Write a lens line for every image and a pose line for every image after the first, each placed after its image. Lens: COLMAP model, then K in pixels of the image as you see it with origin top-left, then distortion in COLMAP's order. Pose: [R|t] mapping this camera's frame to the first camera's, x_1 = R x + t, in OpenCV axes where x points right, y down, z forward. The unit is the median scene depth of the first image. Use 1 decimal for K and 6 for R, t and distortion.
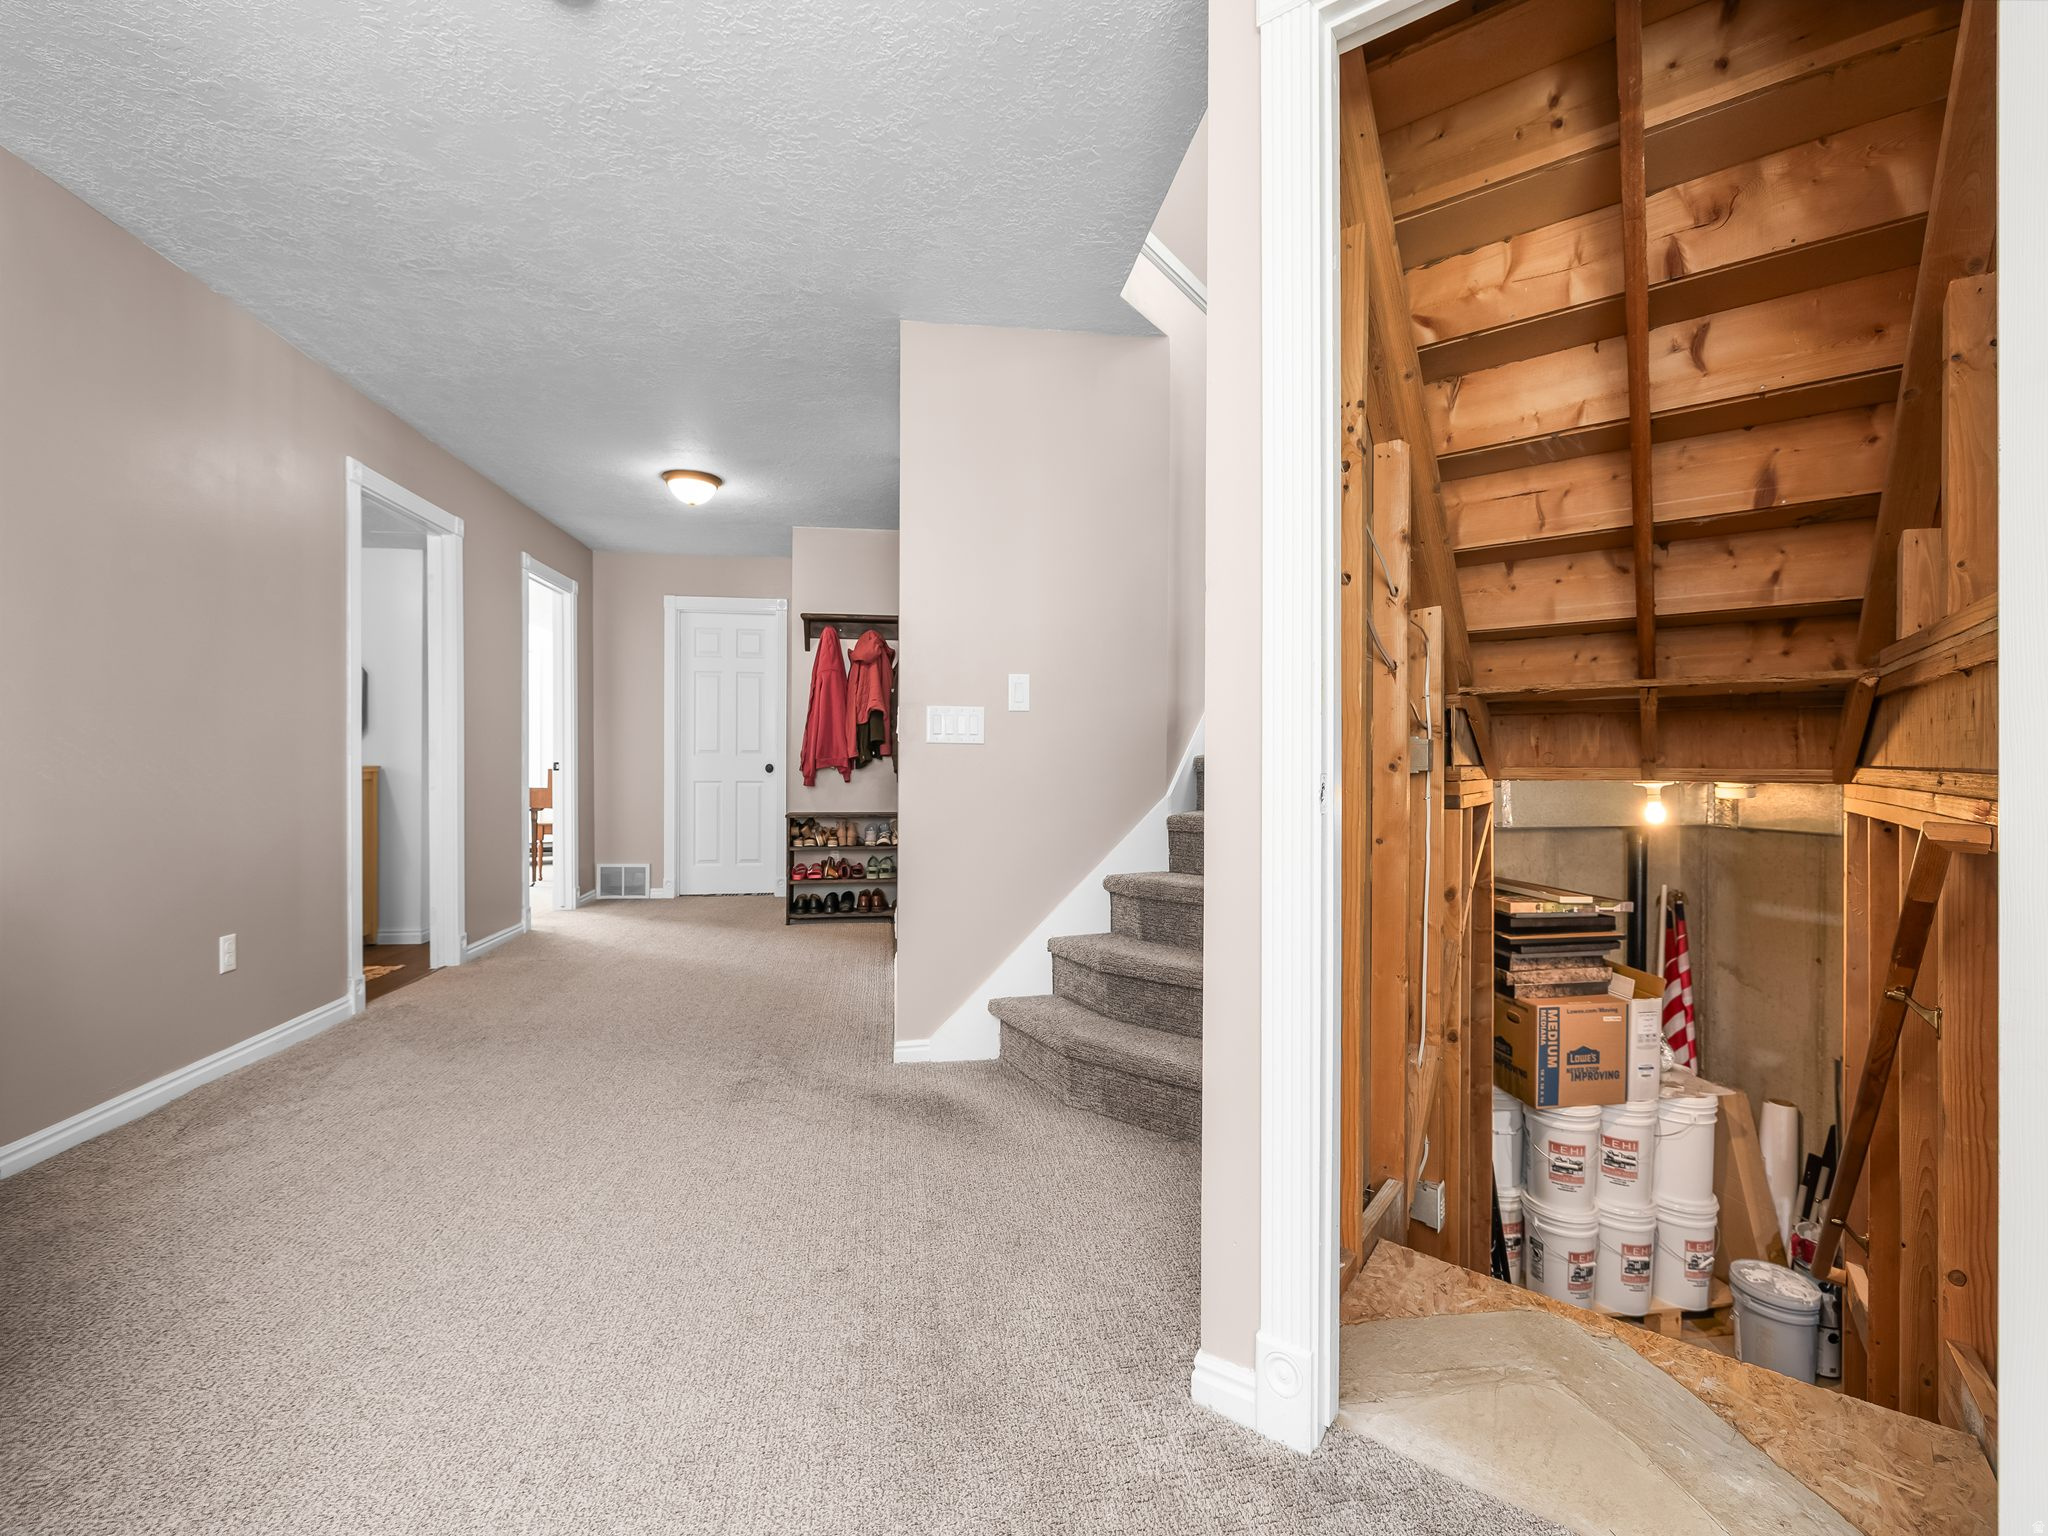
lens RADIAL K [[878.1, 0, 1009.7], [0, 878.1, 757.8], [0, 0, 1]] dist [-0.000904, 0.000530]
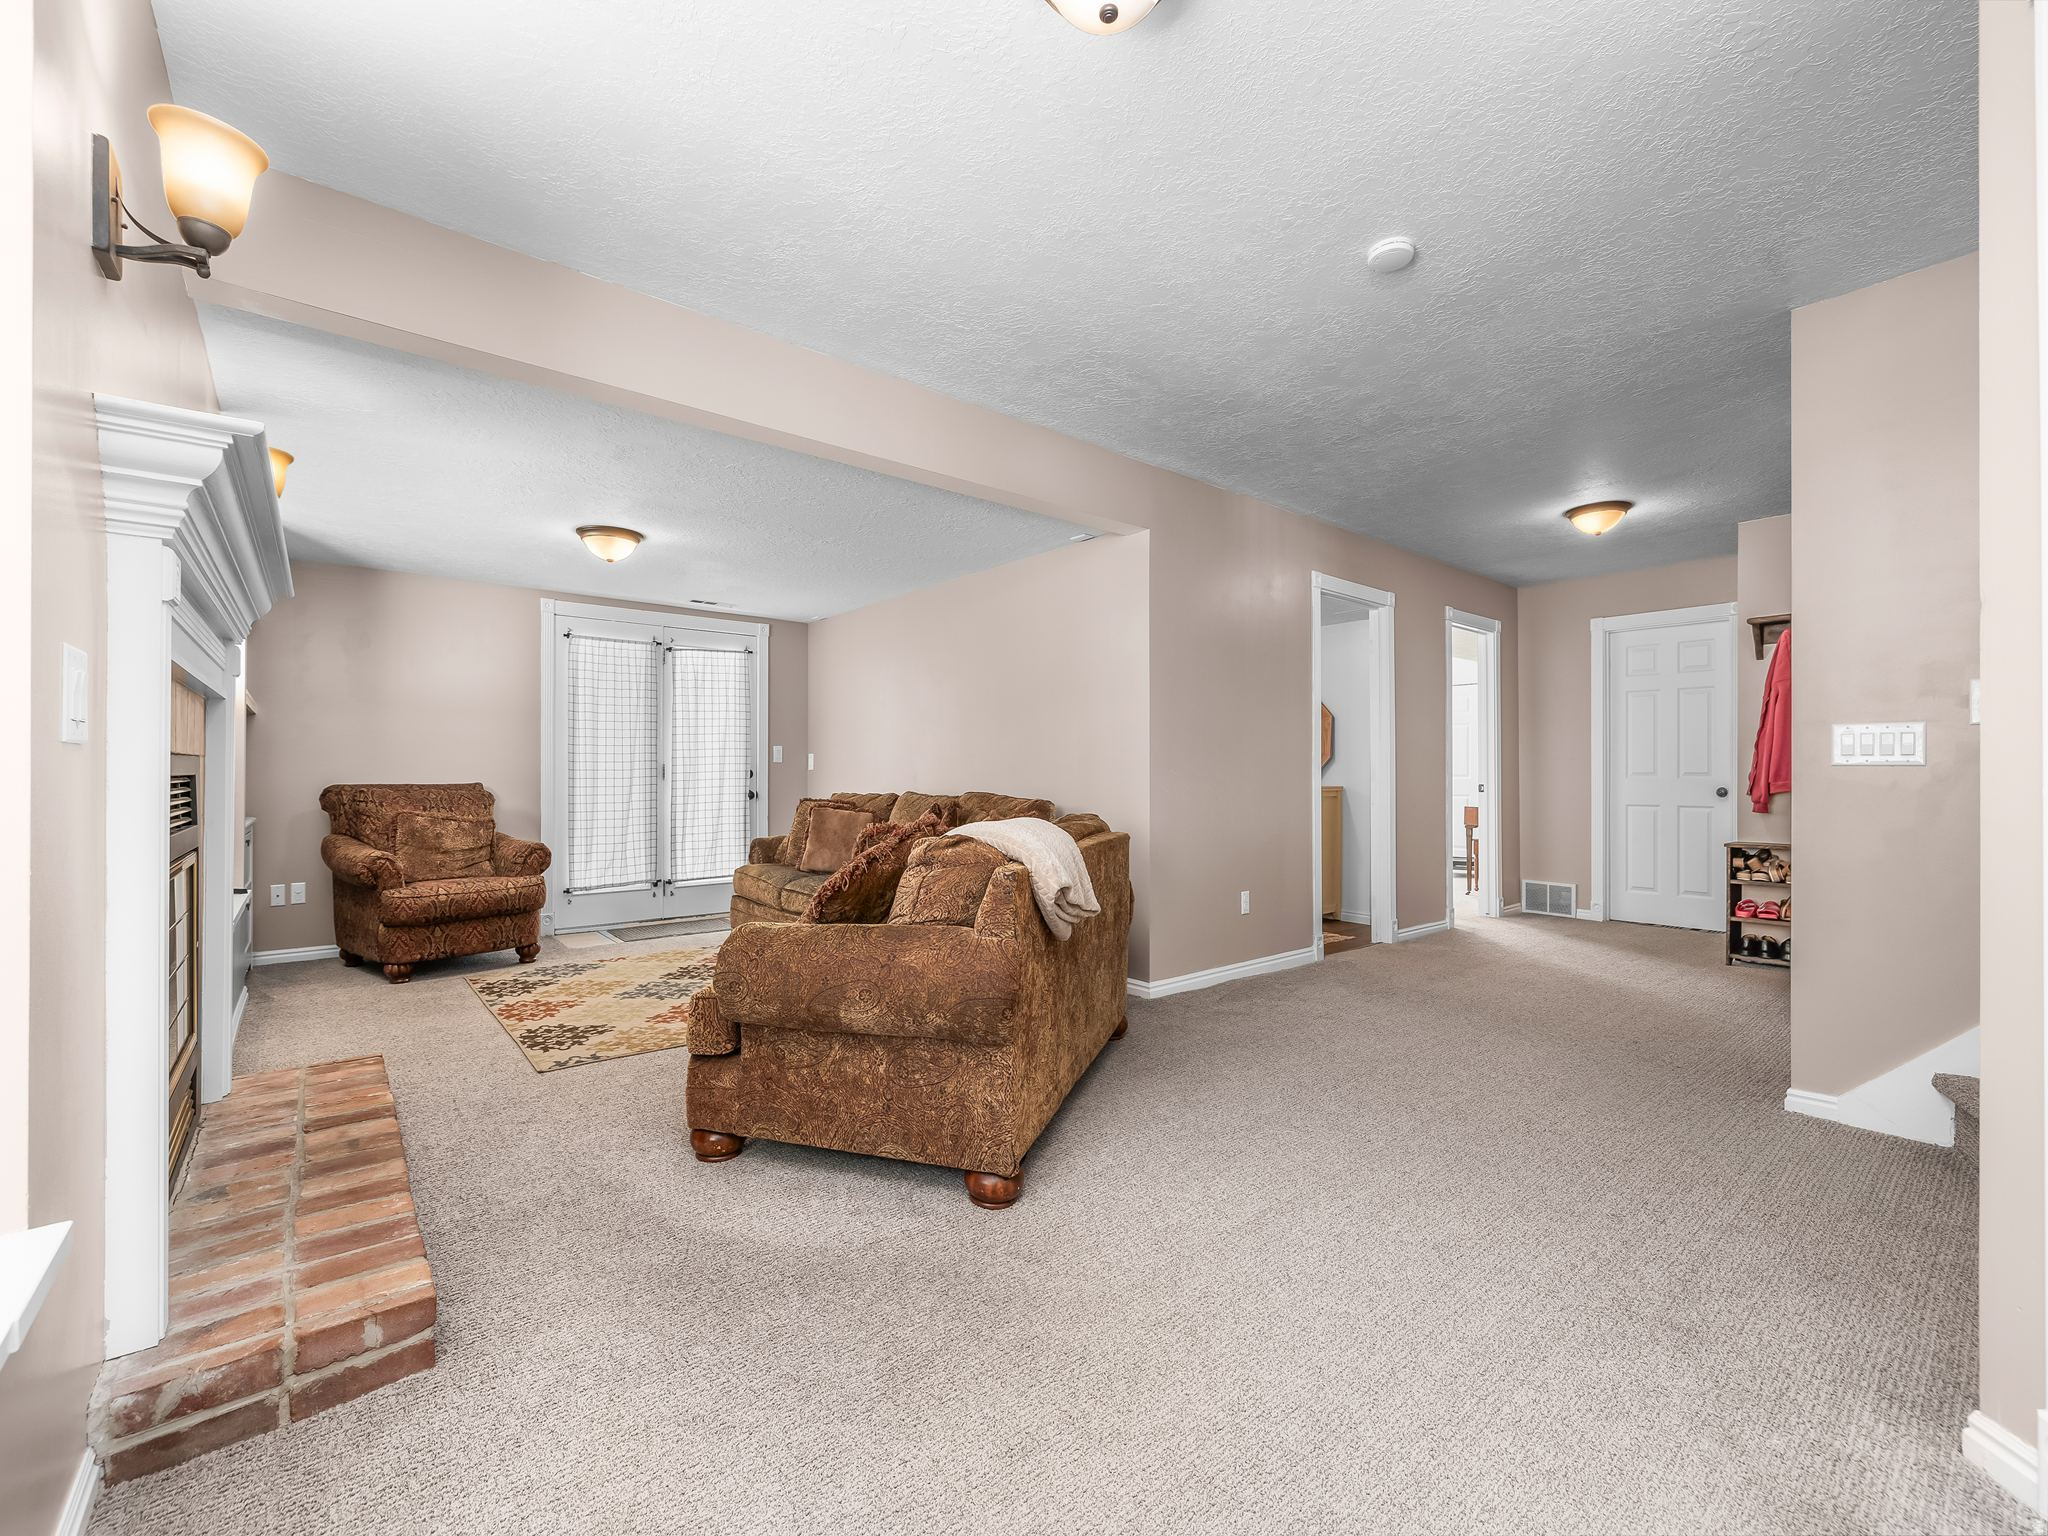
lens RADIAL K [[878.1, 0, 1023.6], [0, 878.1, 770.2], [0, 0, 1]] dist [-0.000904, 0.000530]
pose [[0.535240, -0.008921, -0.844653, 0.139676], [0.000617, 0.999948, -0.010170, -0.002530], [0.844700, 0.004922, 0.535217, -0.113163]]
